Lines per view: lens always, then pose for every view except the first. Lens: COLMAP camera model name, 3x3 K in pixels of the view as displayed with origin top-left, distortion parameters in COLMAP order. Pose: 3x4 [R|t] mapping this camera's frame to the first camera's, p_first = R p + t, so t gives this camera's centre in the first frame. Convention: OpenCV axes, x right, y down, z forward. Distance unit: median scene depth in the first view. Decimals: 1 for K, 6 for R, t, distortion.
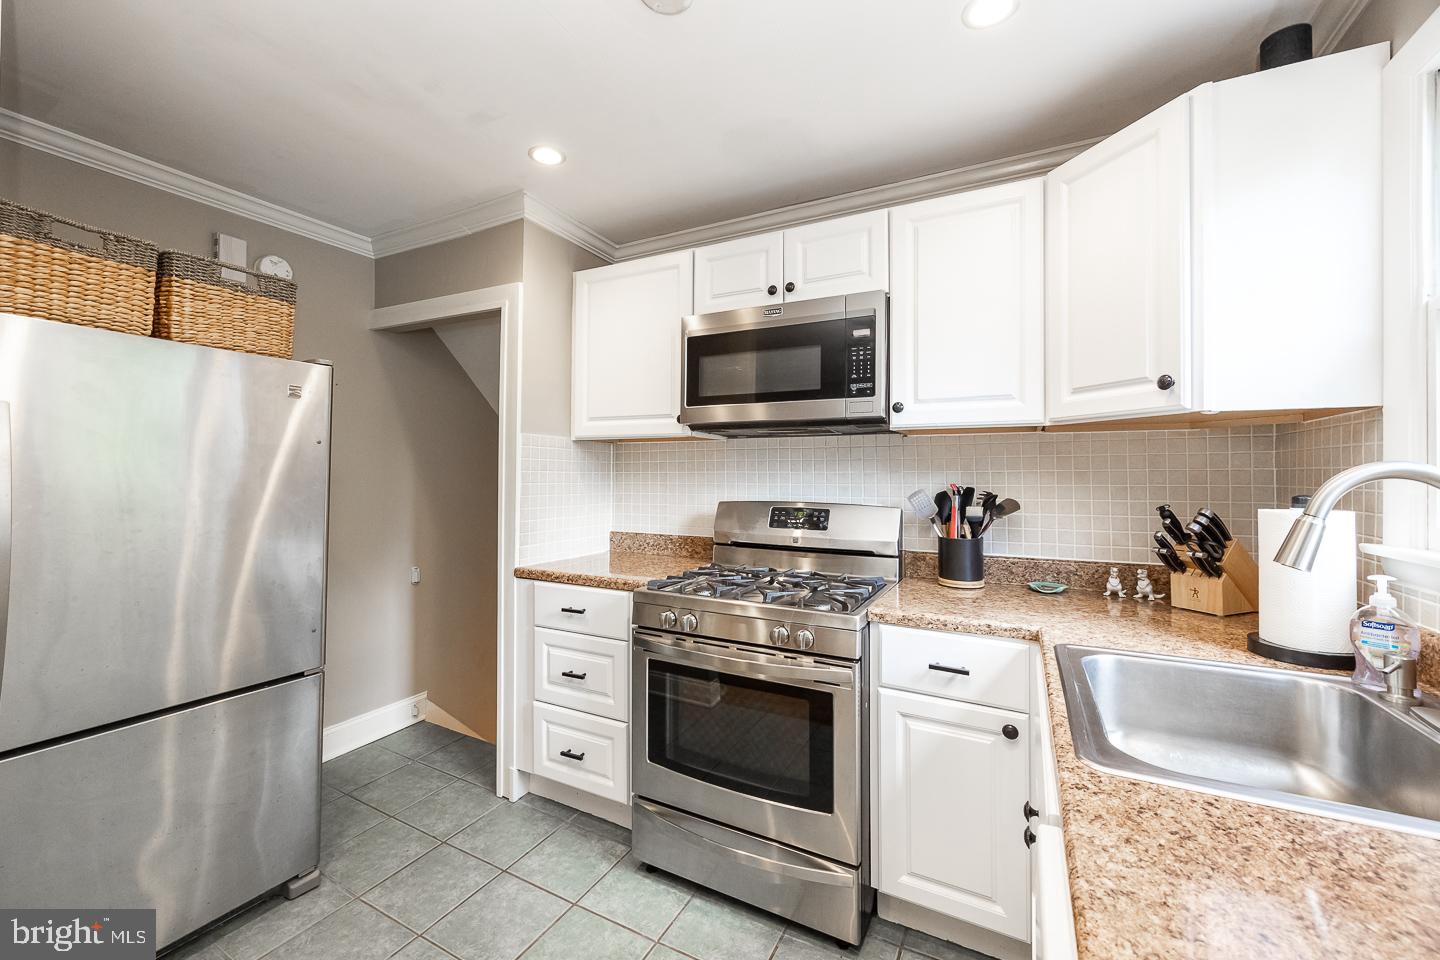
lens RADIAL K [[560.3, 0, 722.0], [0, 560.3, 475.6], [0, 0, 1]] dist [-0.002996, -0.000915]
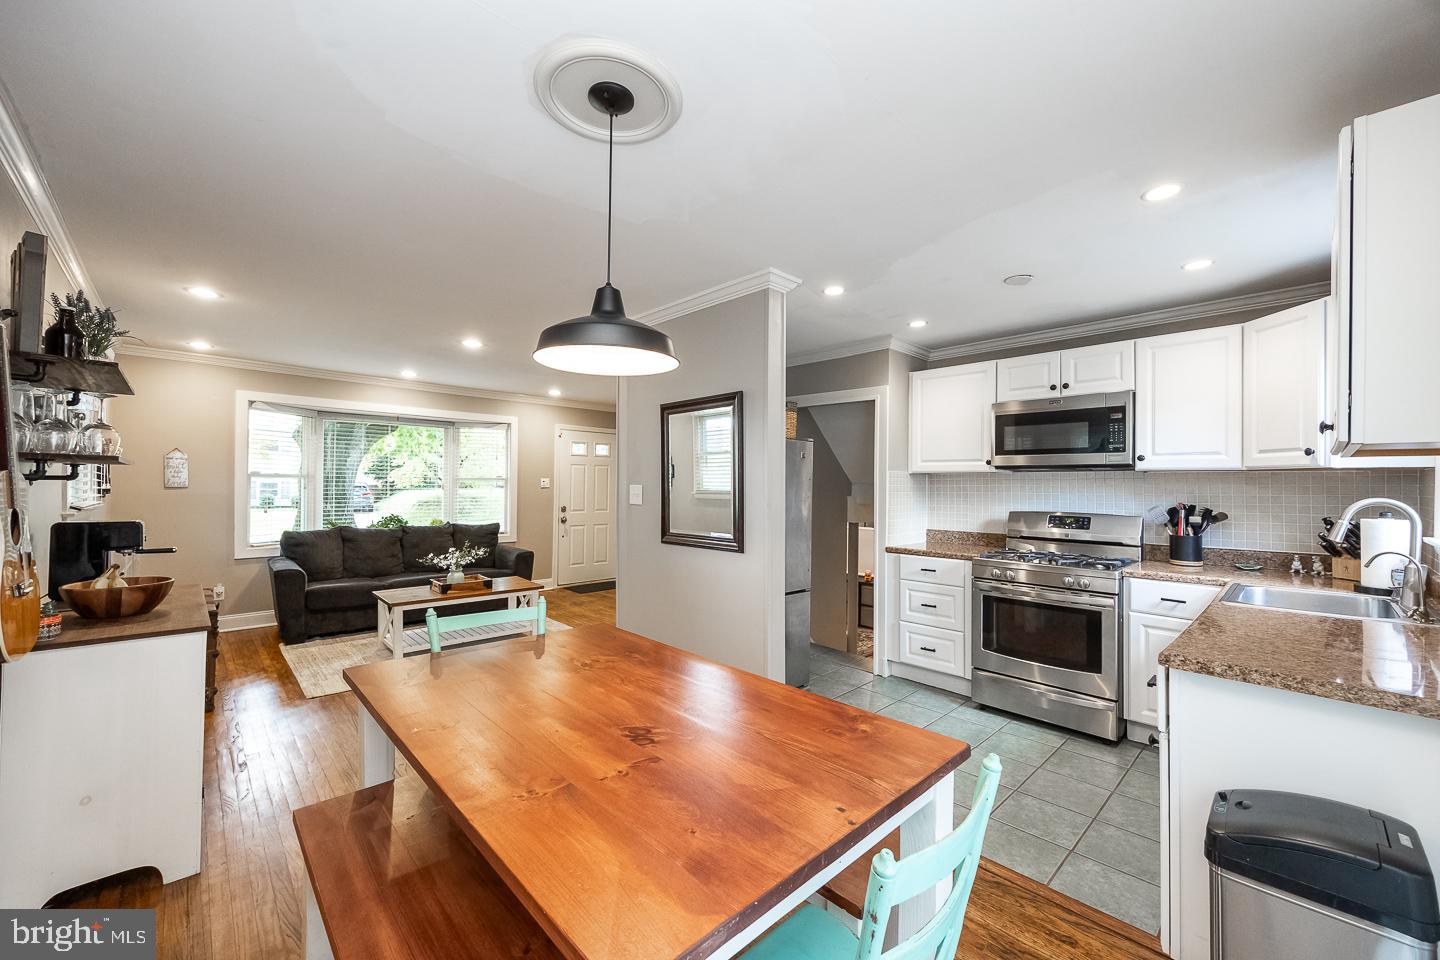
lens RADIAL K [[560.3, 0, 723.2], [0, 560.3, 486.2], [0, 0, 1]] dist [-0.002996, -0.000915]
pose [[0.946931, 0.001543, -0.321433, -0.333739], [-0.000849, 0.999997, 0.002299, -0.036459], [0.321436, -0.001904, 0.946930, -0.994533]]
